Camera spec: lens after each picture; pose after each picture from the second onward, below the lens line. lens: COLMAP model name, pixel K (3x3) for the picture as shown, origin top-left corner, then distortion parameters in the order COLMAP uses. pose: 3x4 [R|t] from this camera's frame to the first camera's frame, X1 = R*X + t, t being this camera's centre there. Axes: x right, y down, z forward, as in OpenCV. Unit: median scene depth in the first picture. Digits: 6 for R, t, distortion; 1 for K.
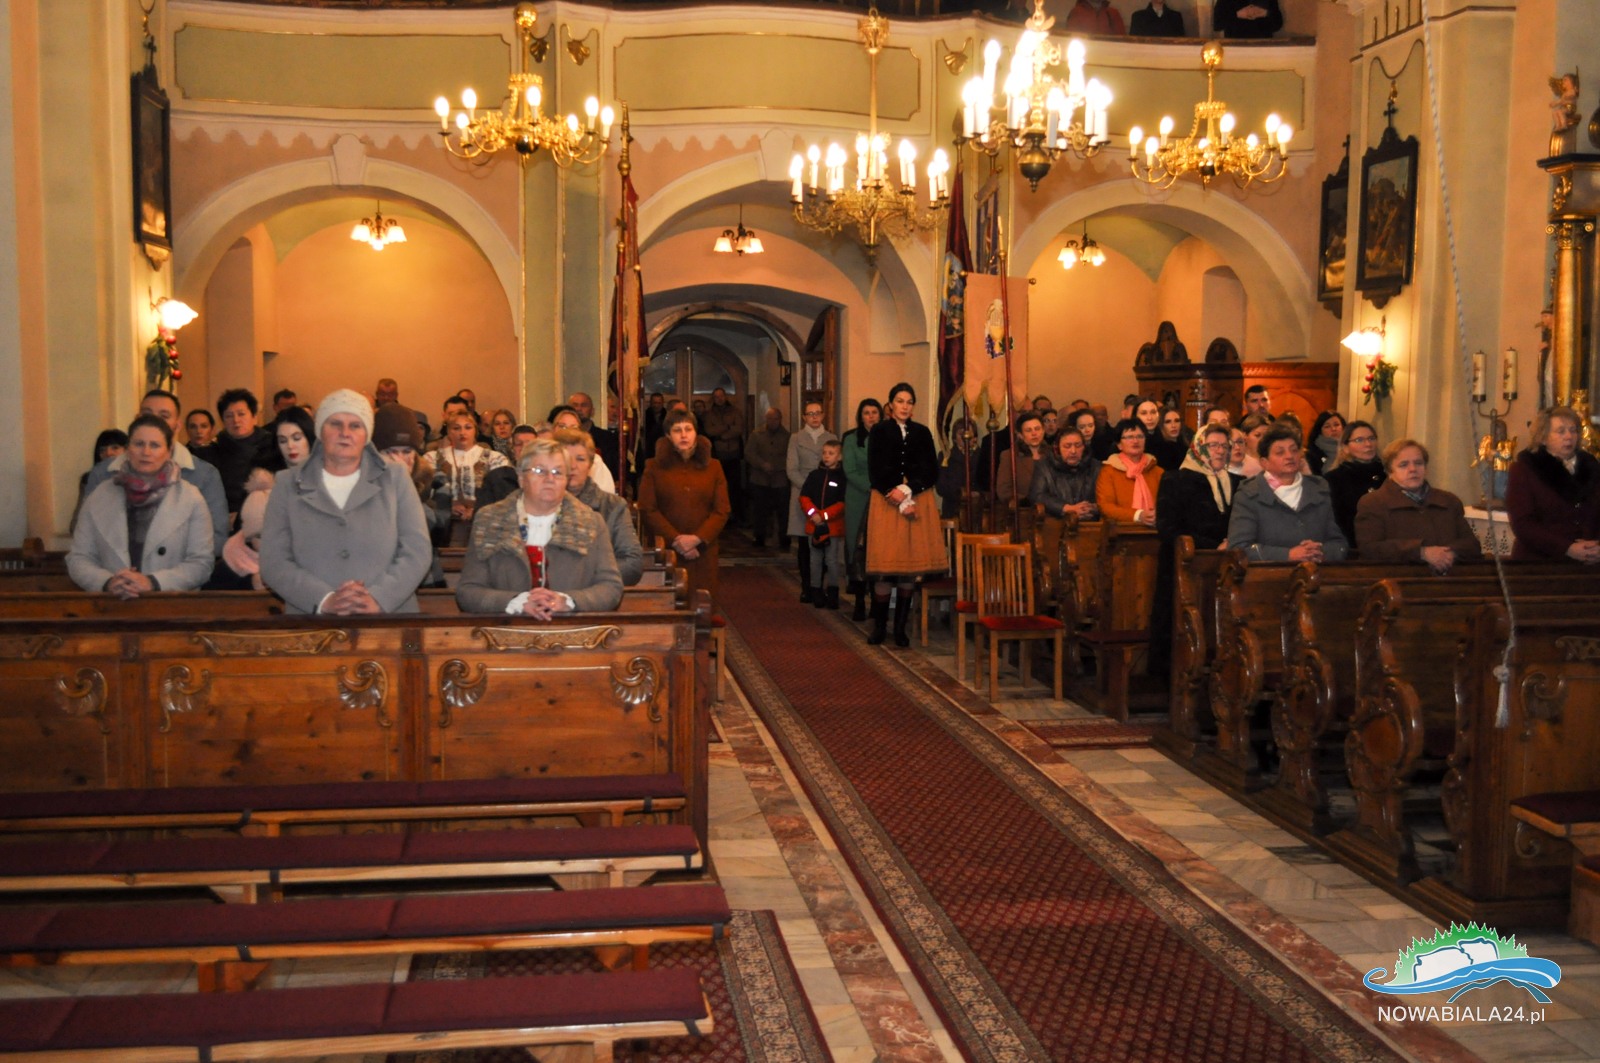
lens RADIAL K [[1633.1, 0, 802.7], [0, 1633.1, 500.3], [0, 0, 1]] dist [-0.009211, 0.001991]
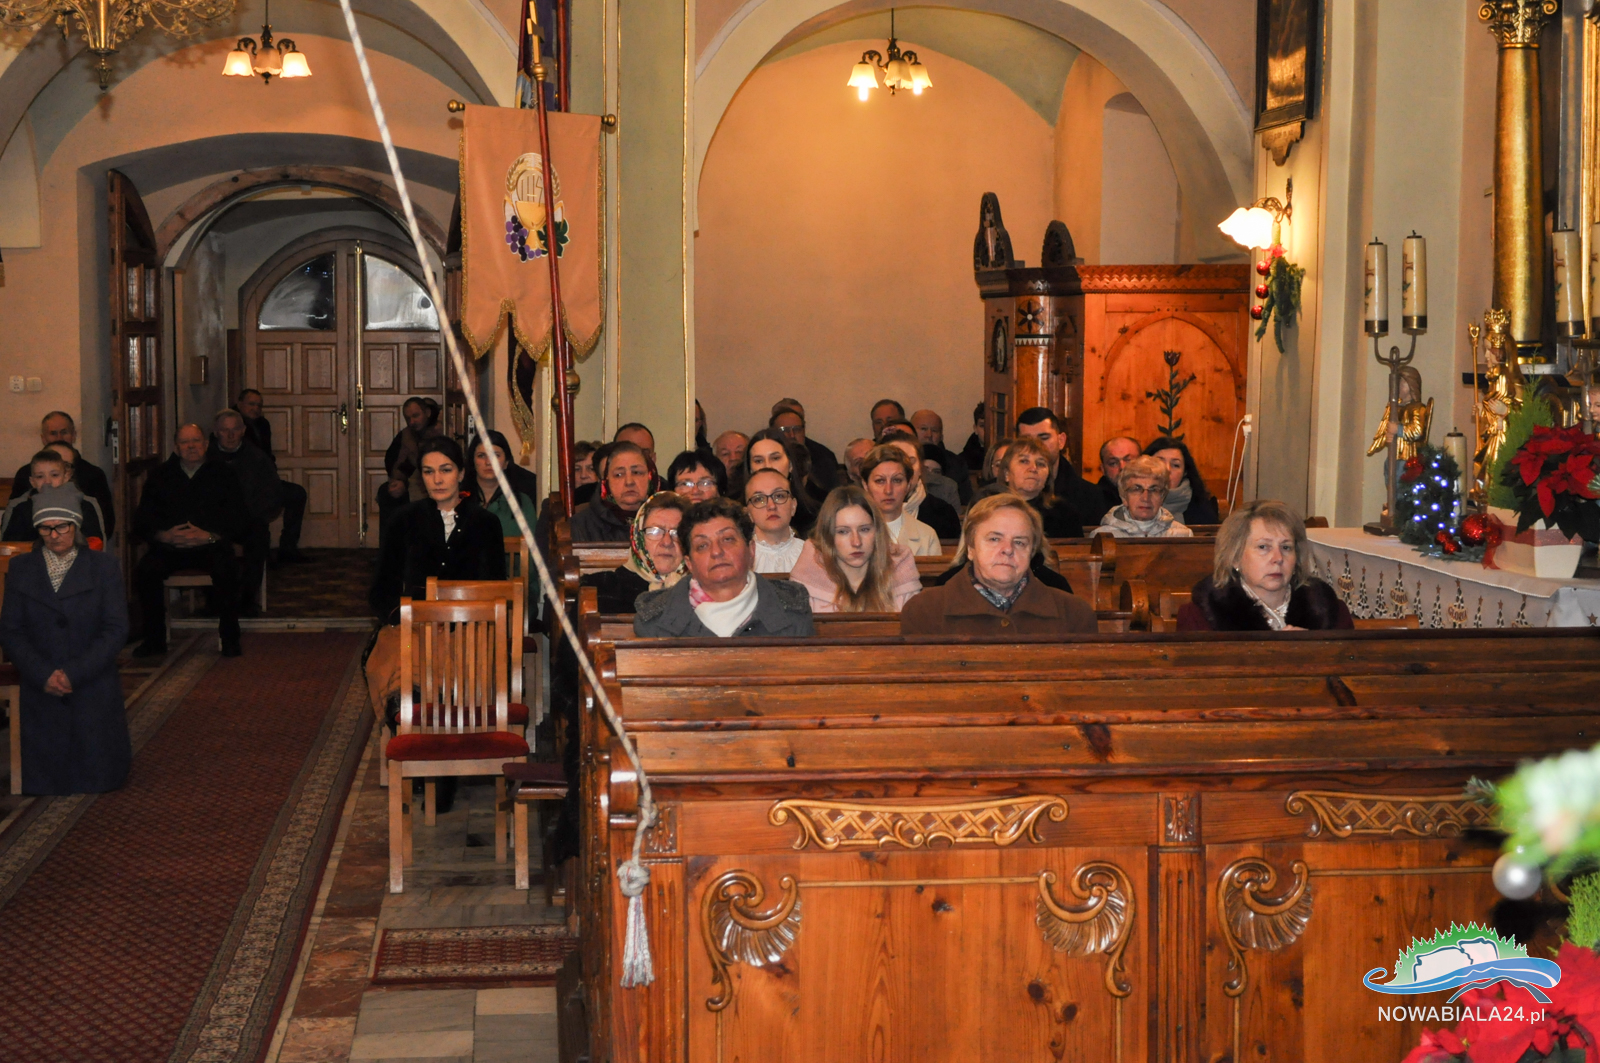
lens RADIAL K [[2734.6, 0, 800.0], [0, 2734.6, 531.5], [0, 0, 1]] dist [-0.011167, 0.070194]
pose [[0.998984, -0.002549, -0.045002, 0.272126], [0.002954, 0.999956, 0.008938, -0.003516], [0.044978, -0.009062, 0.998947, 0.087719]]
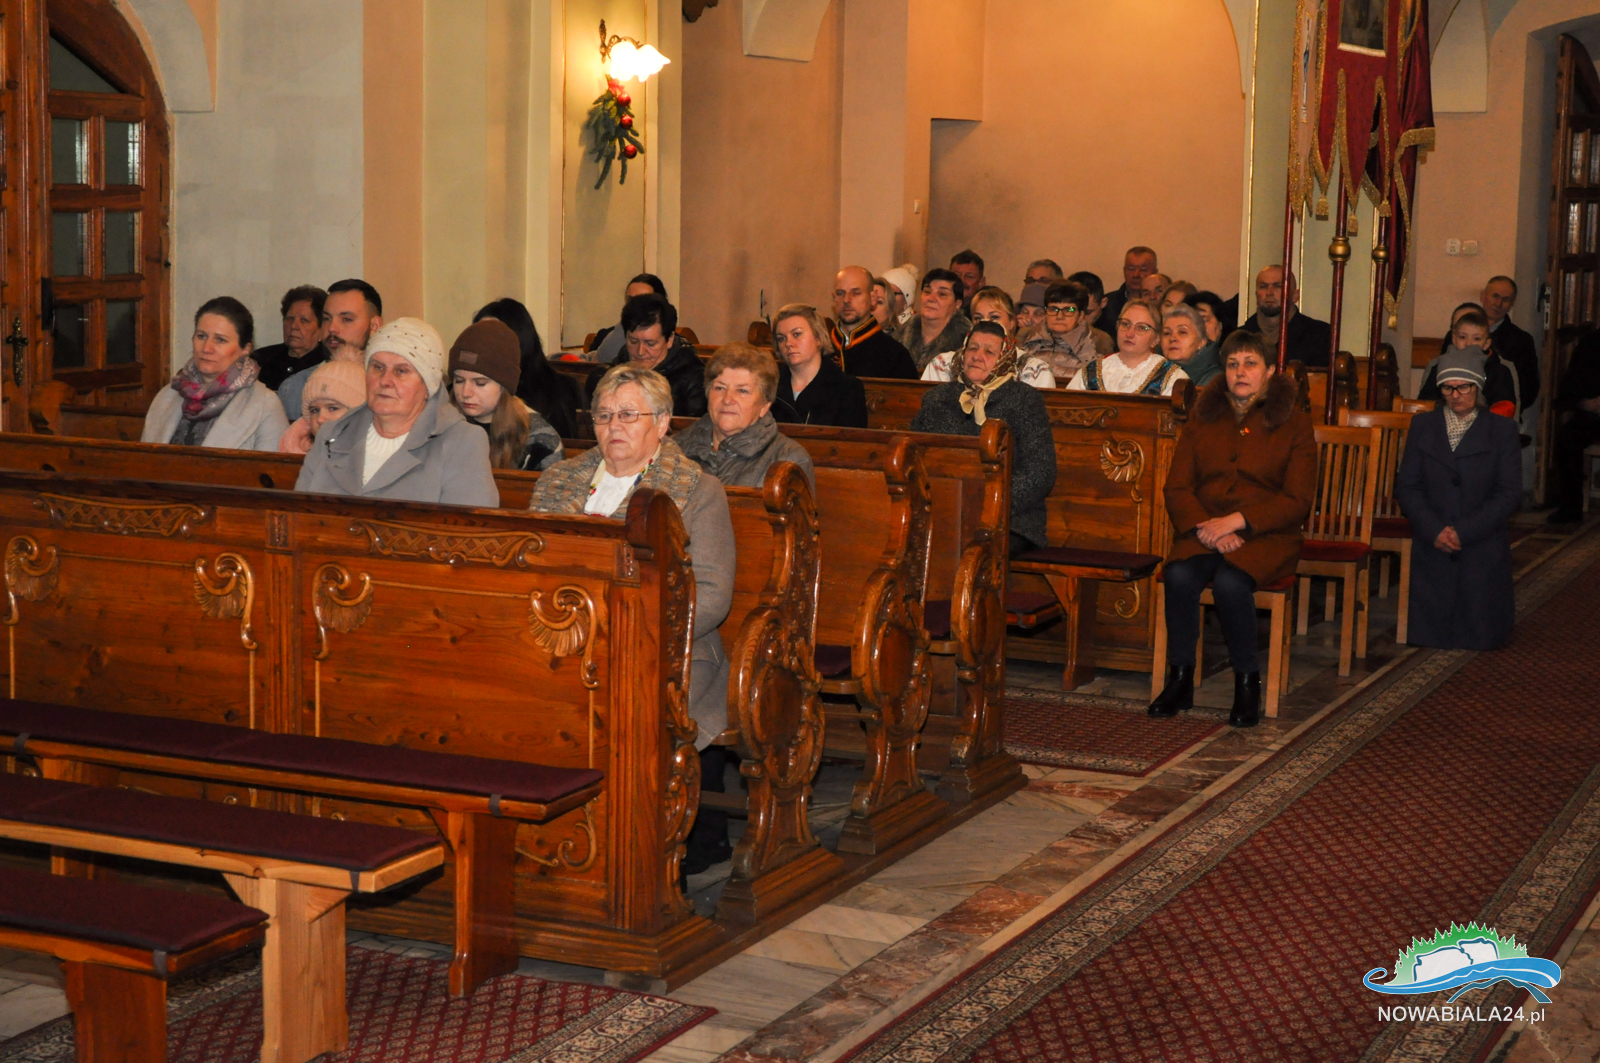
lens RADIAL K [[2773.5, 0, 800.0], [0, 2773.5, 531.5], [0, 0, 1]] dist [-0.003625, -0.129922]
pose [[0.830298, 0.080515, -0.551473, 0.313317], [-0.050524, 0.996309, 0.069393, -0.003001], [0.555025, -0.029754, 0.831302, 0.078067]]
